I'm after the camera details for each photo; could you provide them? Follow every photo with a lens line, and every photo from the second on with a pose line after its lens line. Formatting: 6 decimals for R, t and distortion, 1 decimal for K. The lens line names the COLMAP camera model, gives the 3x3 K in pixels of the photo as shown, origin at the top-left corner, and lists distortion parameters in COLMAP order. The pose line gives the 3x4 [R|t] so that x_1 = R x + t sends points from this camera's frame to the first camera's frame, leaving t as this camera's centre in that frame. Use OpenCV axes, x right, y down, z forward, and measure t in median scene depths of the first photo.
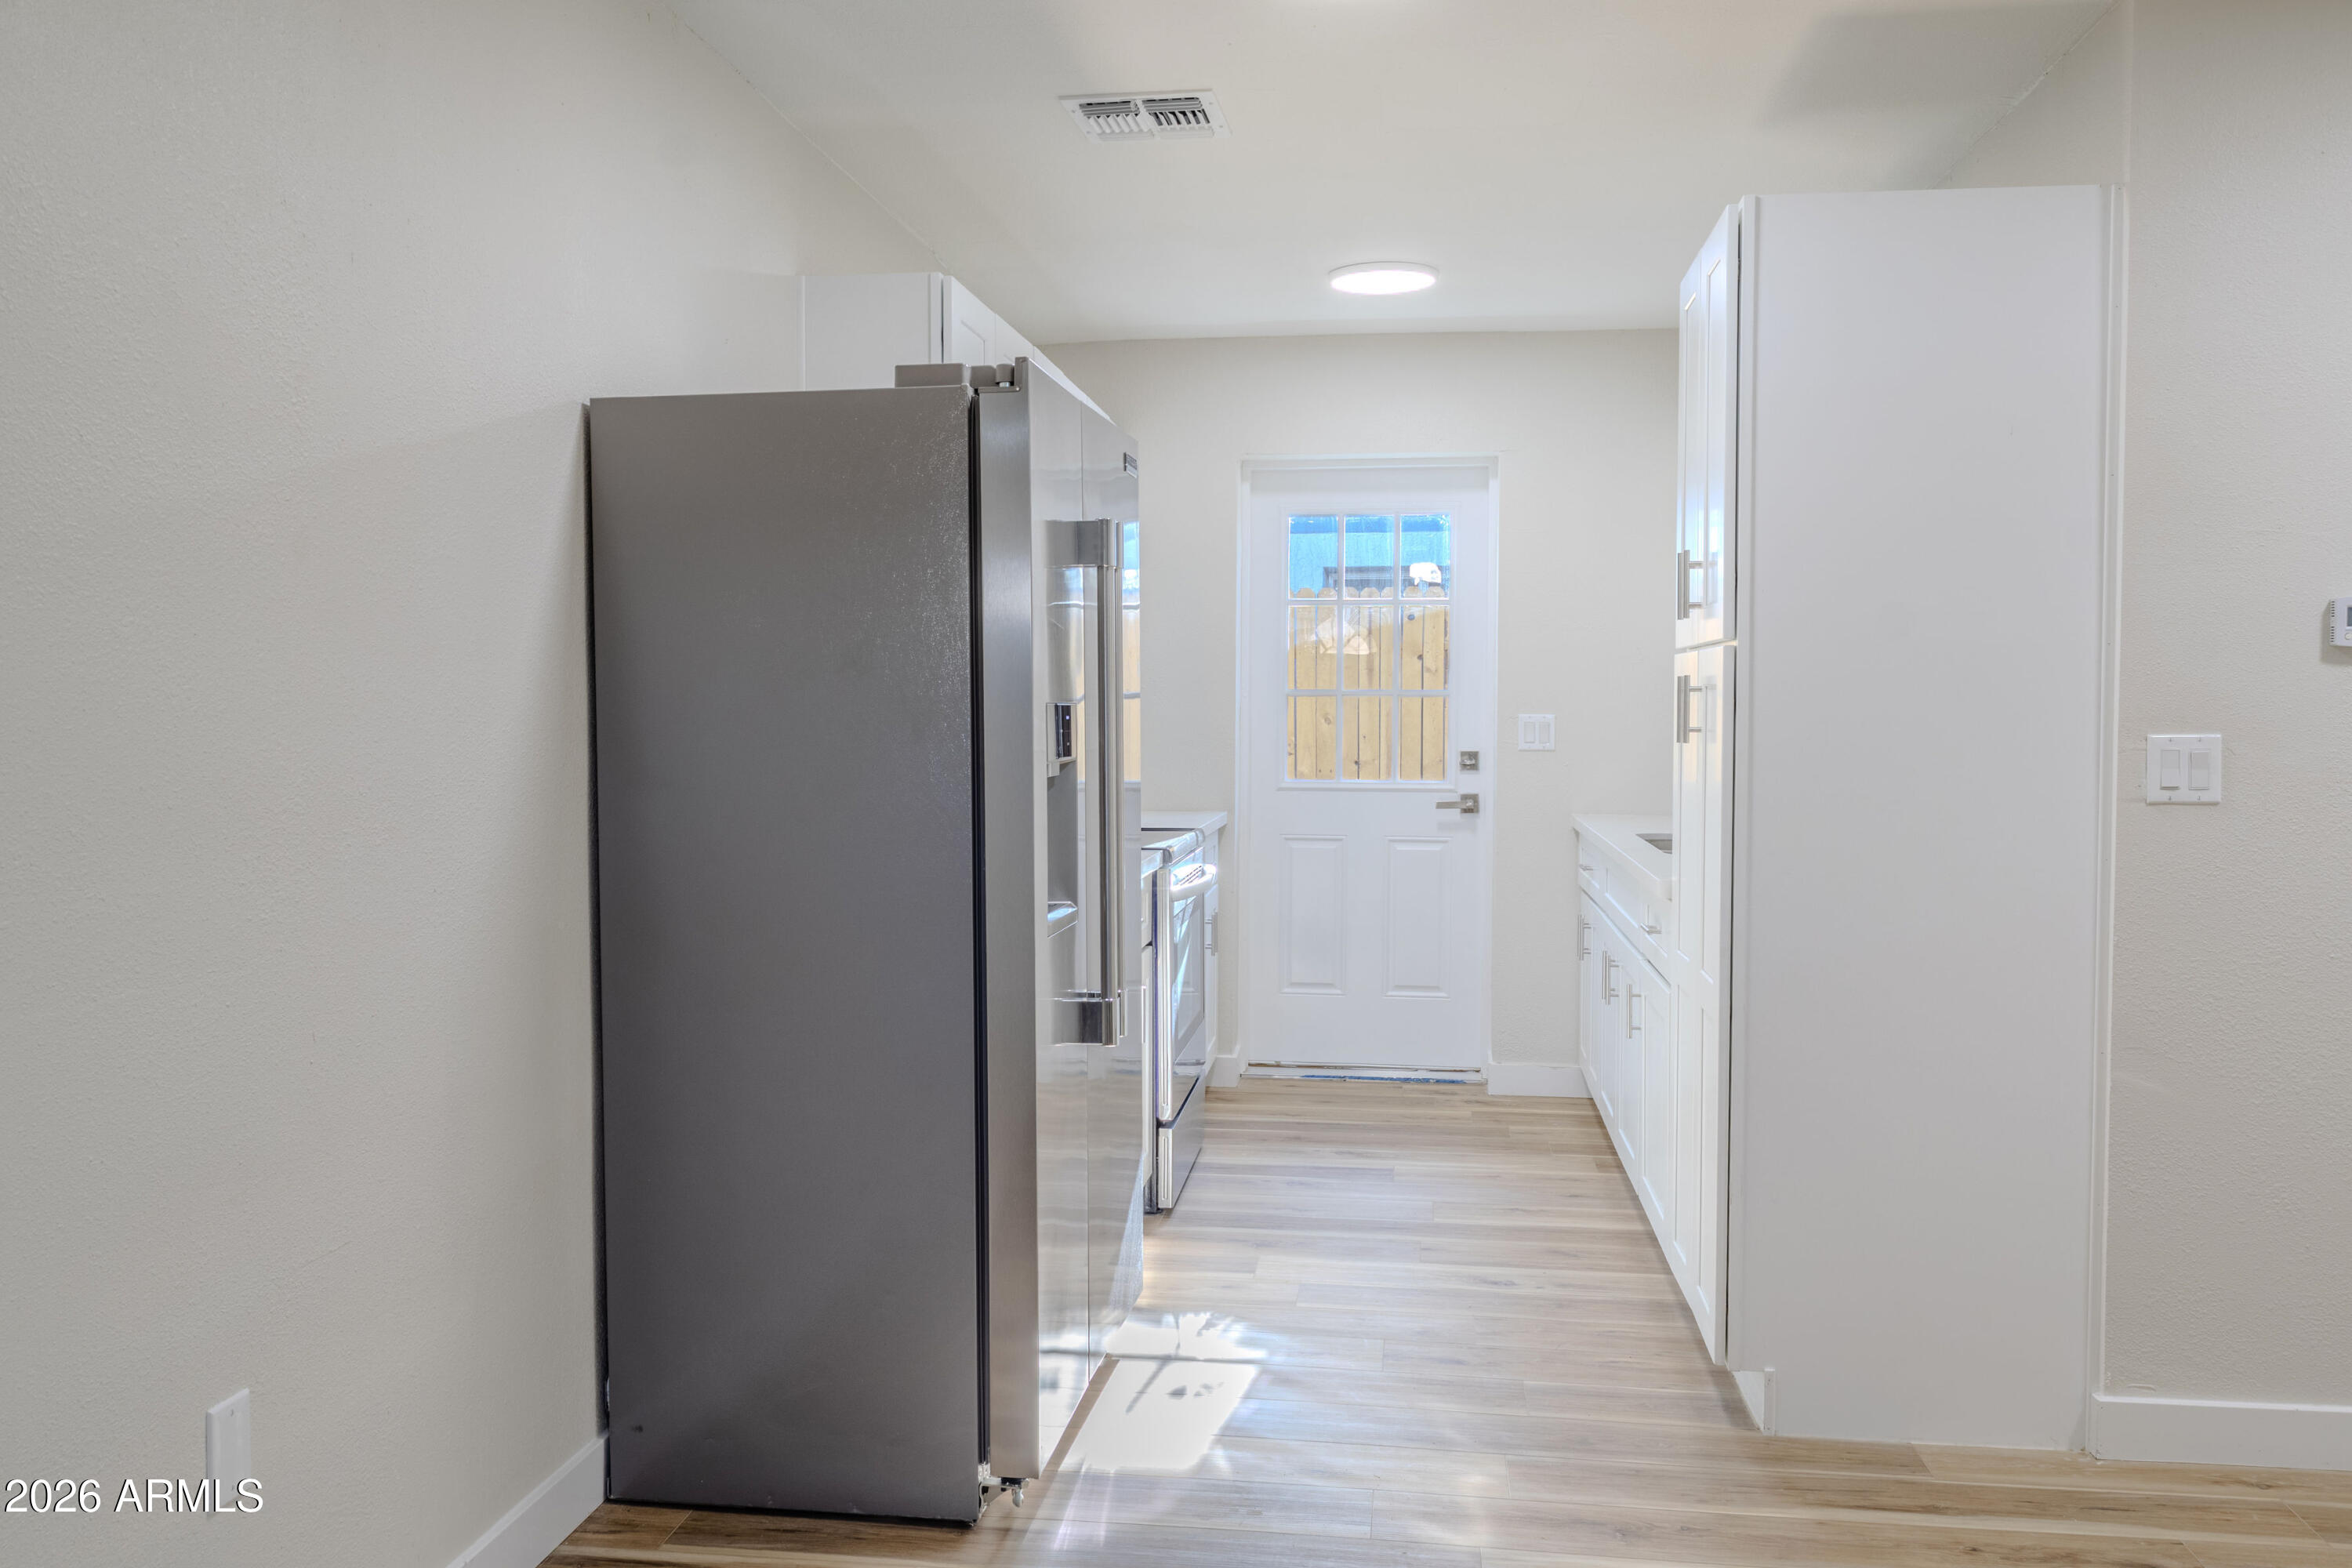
lens RADIAL K [[1868.8, 0, 1173.2], [0, 1868.8, 787.0], [0, 0, 1]] dist [0.004835, 0.001534]
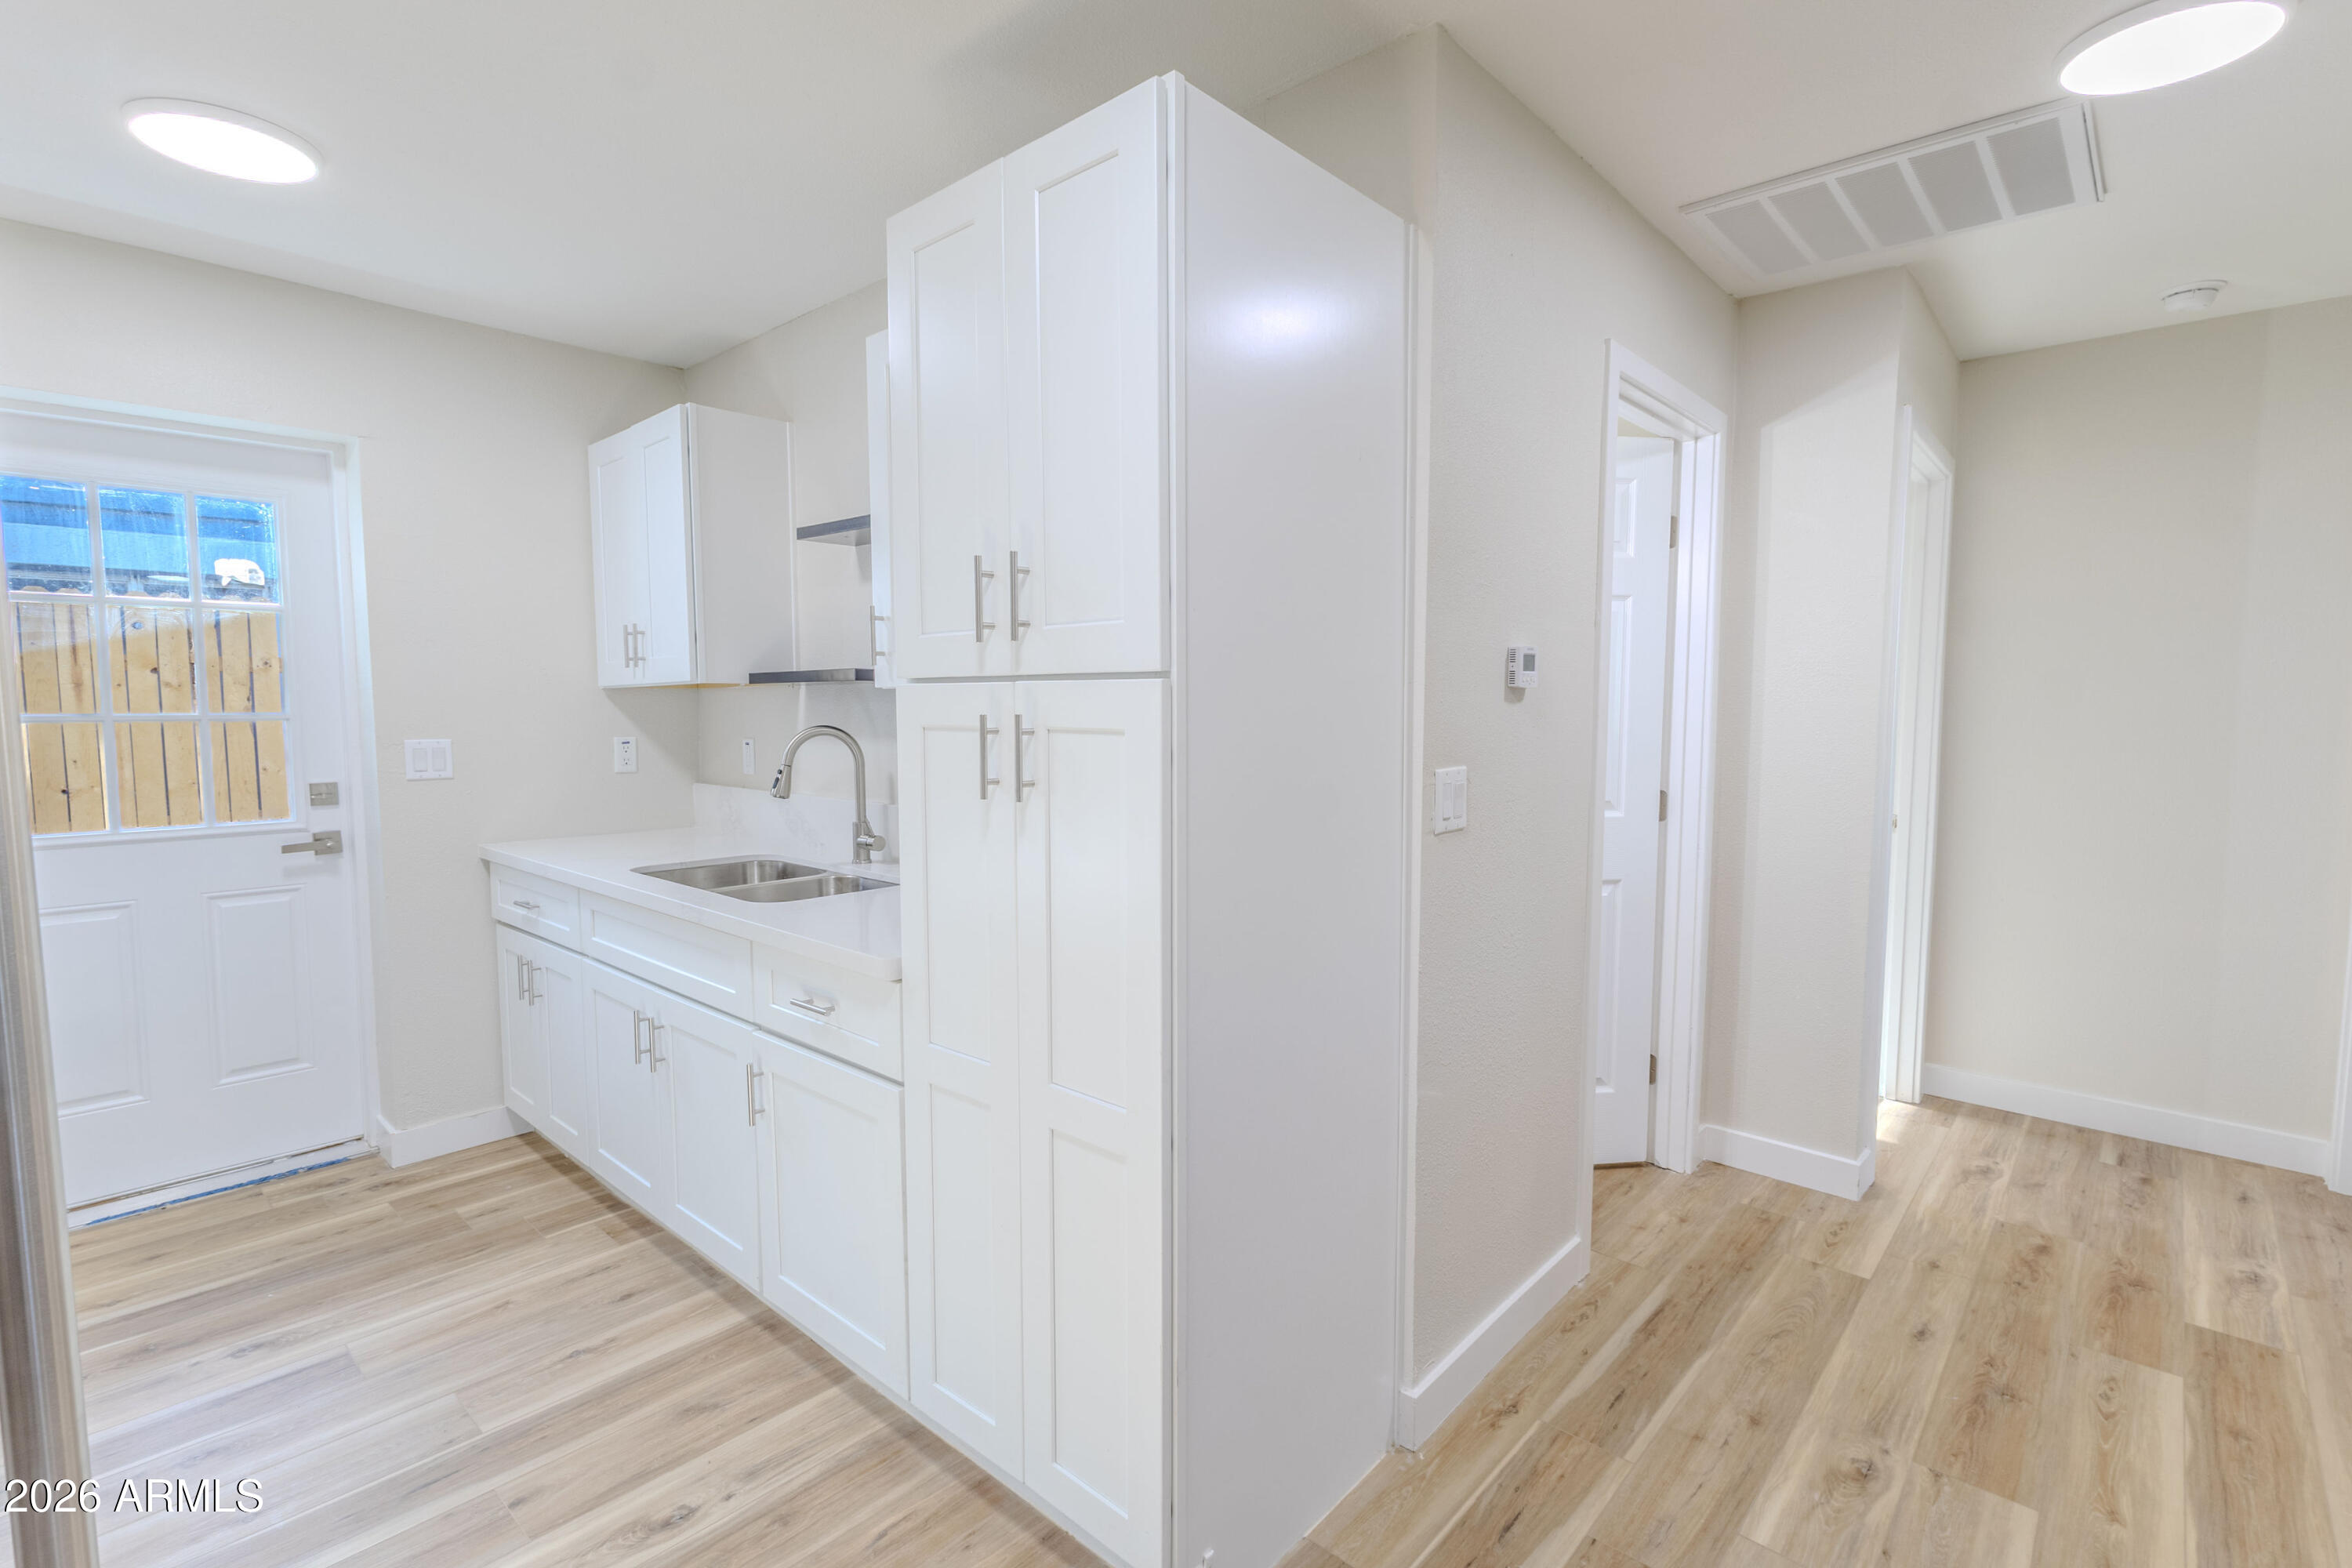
lens RADIAL K [[1088.1, 0, 1169.4], [0, 1088.1, 781.5], [0, 0, 1]] dist [0.005918, 0.001231]
pose [[0.568467, -0.065138, 0.820123, -0.037382], [0.041173, 0.997864, 0.050716, -0.031649], [-0.821675, 0.004937, 0.569935, 0.415019]]
